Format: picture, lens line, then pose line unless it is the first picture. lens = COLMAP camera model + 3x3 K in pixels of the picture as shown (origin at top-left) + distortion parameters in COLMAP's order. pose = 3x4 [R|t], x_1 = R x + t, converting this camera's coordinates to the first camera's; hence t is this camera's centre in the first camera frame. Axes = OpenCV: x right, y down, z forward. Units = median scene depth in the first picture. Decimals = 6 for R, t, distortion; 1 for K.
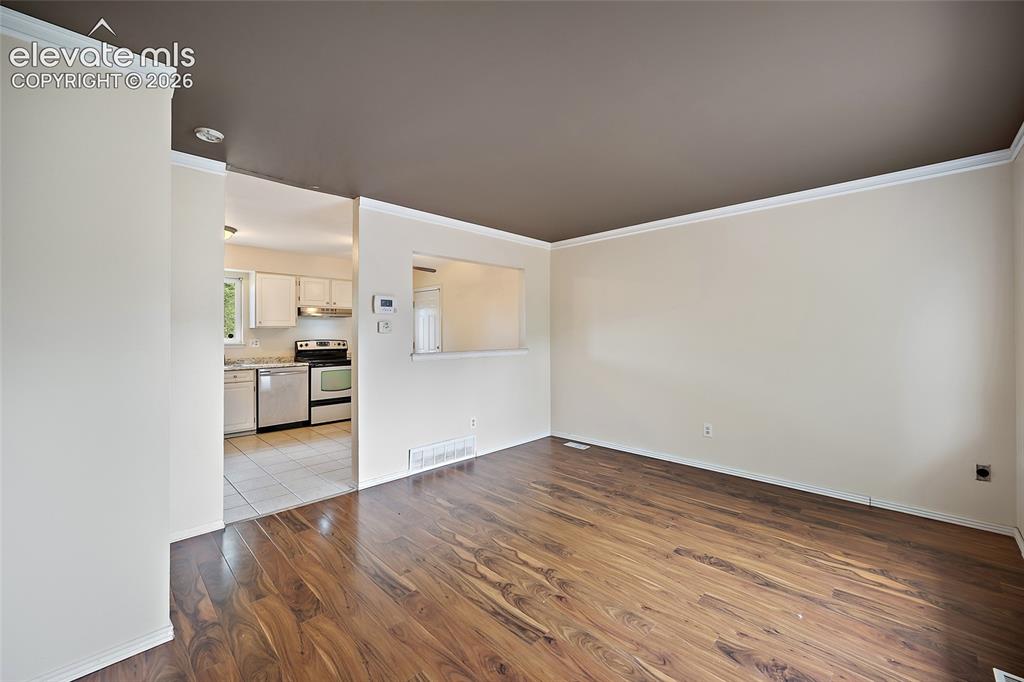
lens RADIAL K [[407.9, 0, 510.4], [0, 407.9, 335.1], [0, 0, 1]] dist [0.000198, 0.000315]
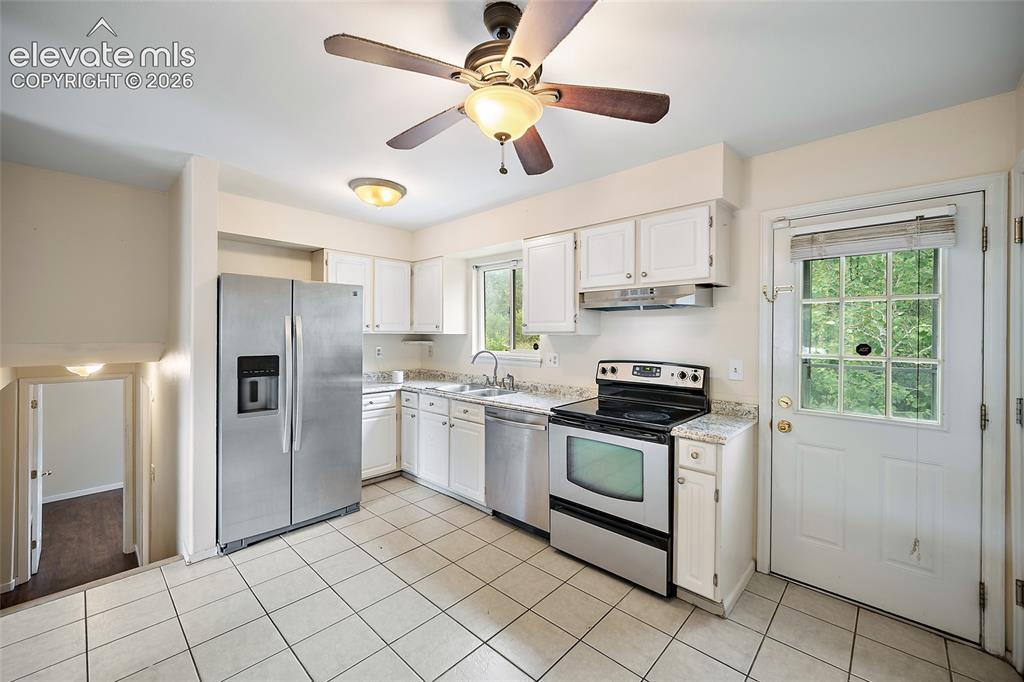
lens RADIAL K [[407.9, 0, 512.1], [0, 407.9, 333.7], [0, 0, 1]] dist [0.000198, 0.000315]
pose [[0.027712, 0.008369, -0.999581, -0.044268], [-0.006062, 0.999948, 0.008204, -0.033062], [0.999598, 0.005832, 0.027761, 1.326901]]
